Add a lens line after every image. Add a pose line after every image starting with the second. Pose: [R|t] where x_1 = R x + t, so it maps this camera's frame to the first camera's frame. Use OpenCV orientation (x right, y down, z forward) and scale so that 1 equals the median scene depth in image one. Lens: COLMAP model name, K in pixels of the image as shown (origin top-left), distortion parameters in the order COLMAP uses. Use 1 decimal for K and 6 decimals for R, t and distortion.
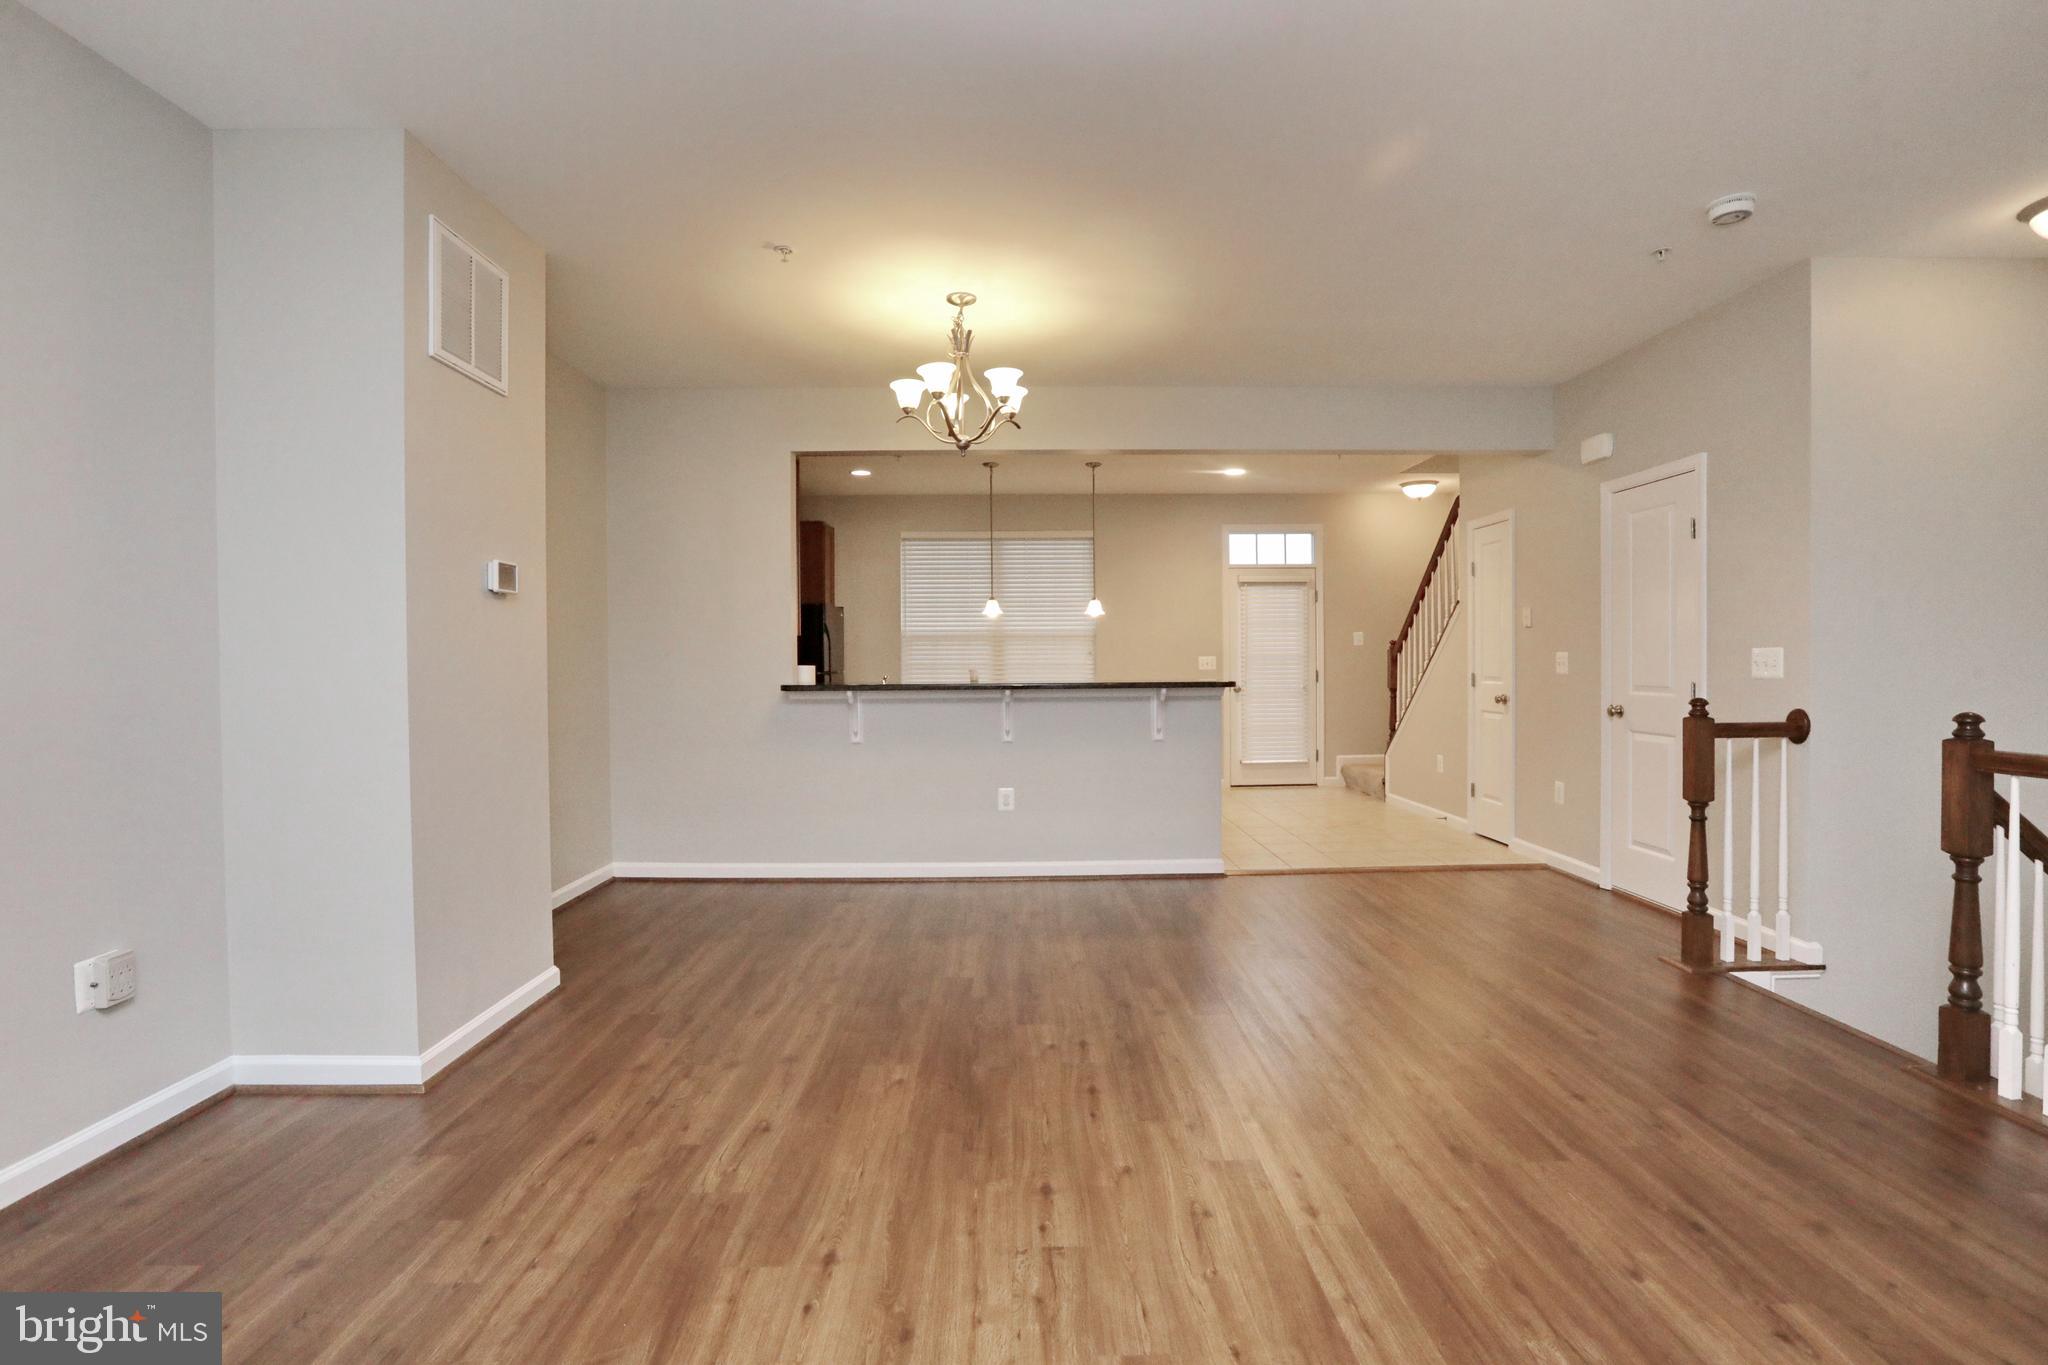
lens RADIAL K [[923.8, 0, 1024.0], [0, 923.8, 682.5], [0, 0, 1]] dist [-0.046752, 0.009233]
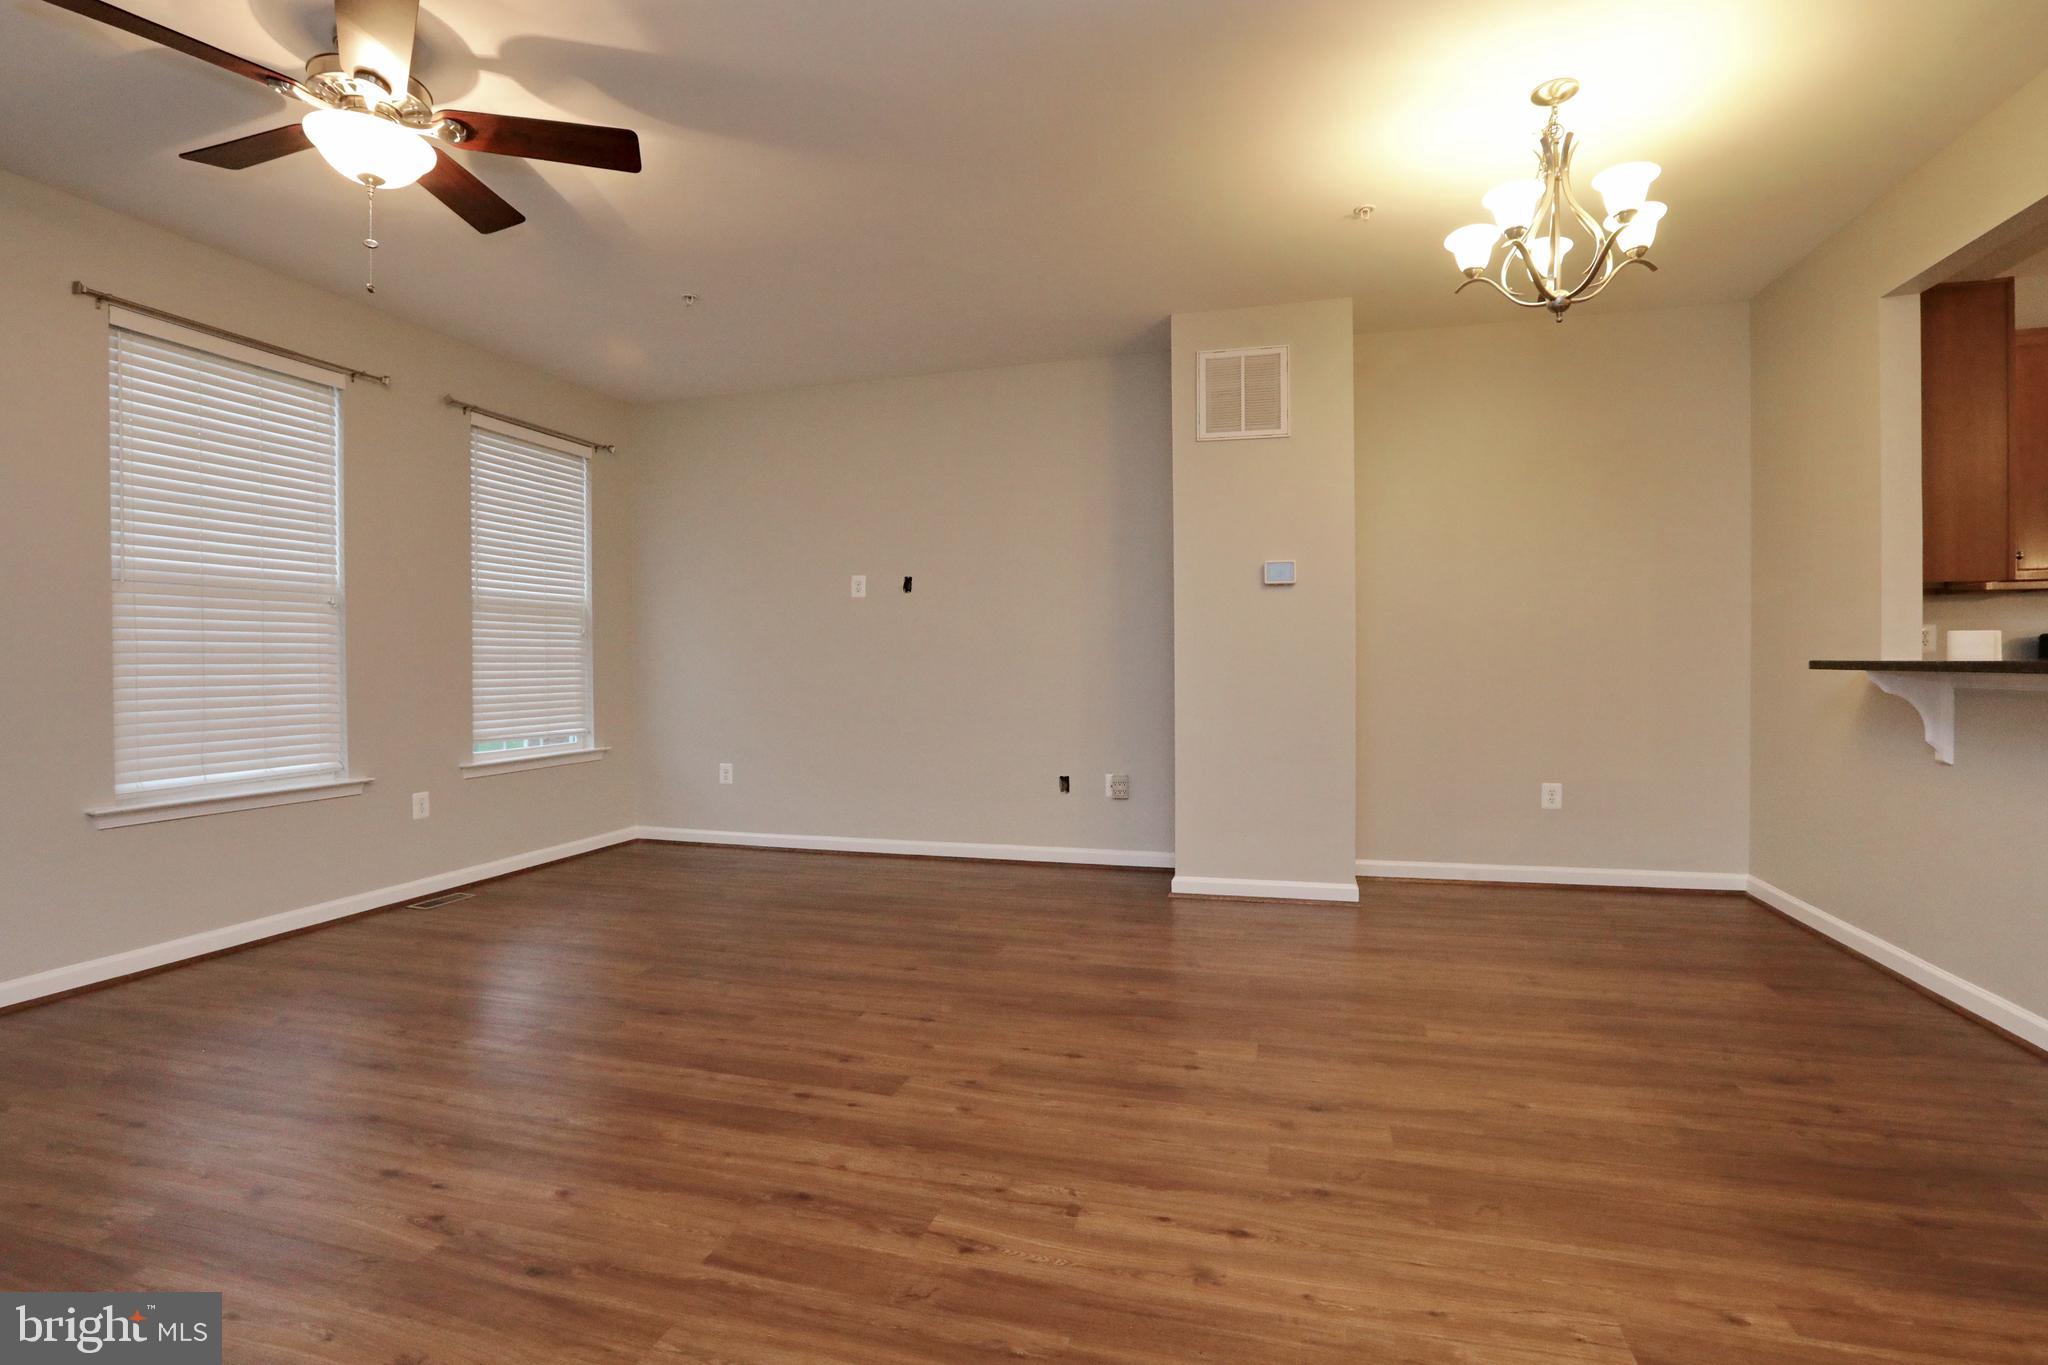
lens RADIAL K [[923.8, 0, 1024.0], [0, 923.8, 682.5], [0, 0, 1]] dist [-0.046752, 0.009233]
pose [[-0.260710, 0.033241, -0.964845, 1.278486], [-0.010524, 0.999250, 0.037270, 0.001976], [0.965360, 0.019870, -0.260164, 1.471866]]
